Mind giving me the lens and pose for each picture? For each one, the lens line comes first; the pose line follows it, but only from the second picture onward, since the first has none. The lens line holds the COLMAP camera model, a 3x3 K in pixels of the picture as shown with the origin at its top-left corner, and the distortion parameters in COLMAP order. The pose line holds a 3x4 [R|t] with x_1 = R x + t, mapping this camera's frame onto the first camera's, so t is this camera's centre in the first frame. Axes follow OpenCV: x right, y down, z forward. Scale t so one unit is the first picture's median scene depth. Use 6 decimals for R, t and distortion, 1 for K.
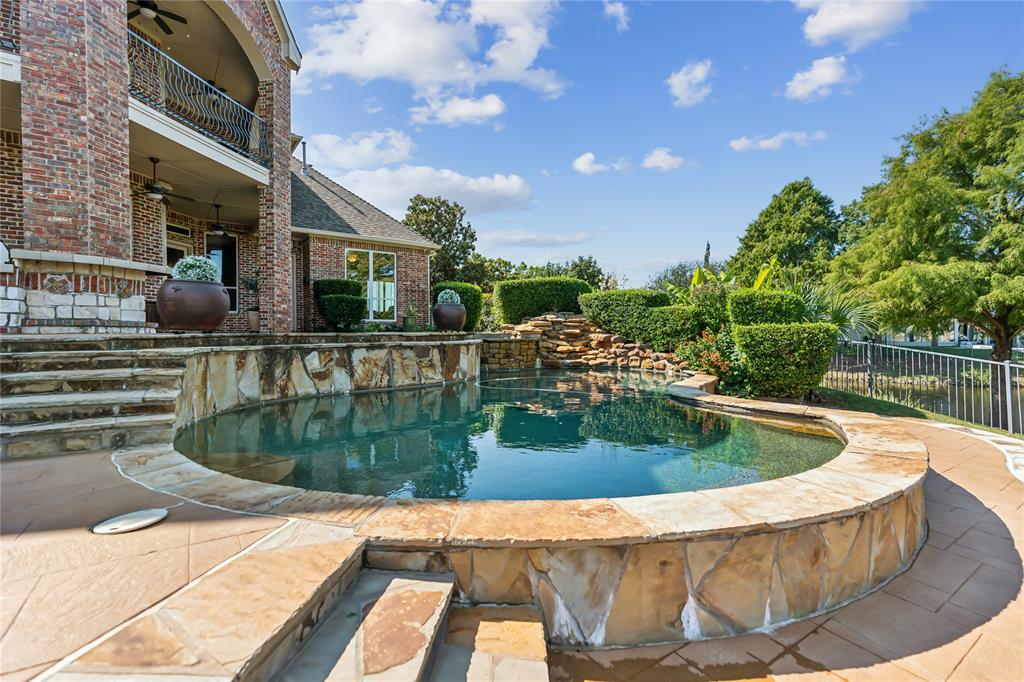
lens RADIAL K [[468.0, 0, 500.0], [0, 468.0, 340.3], [0, 0, 1]] dist [-0.001532, -0.000239]
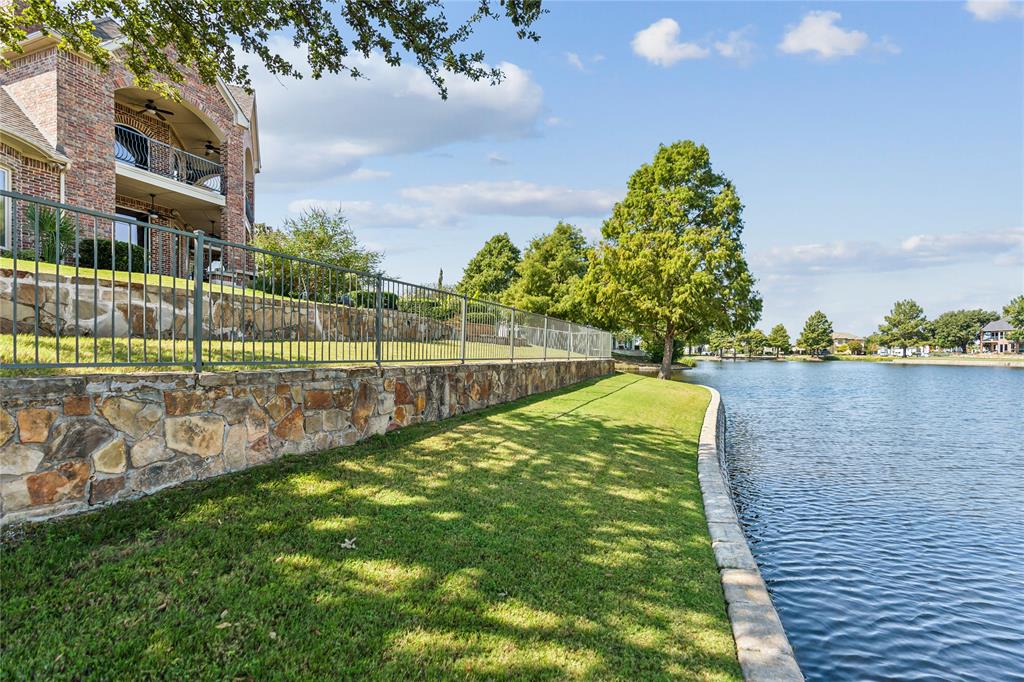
lens RADIAL K [[468.0, 0, 500.0], [0, 468.0, 340.3], [0, 0, 1]] dist [-0.001532, -0.000239]
pose [[0.850183, 0.021451, 0.526051, -0.129025], [-0.005074, 0.999457, -0.032555, 0.036064], [-0.526463, 0.025009, 0.849830, -0.239019]]
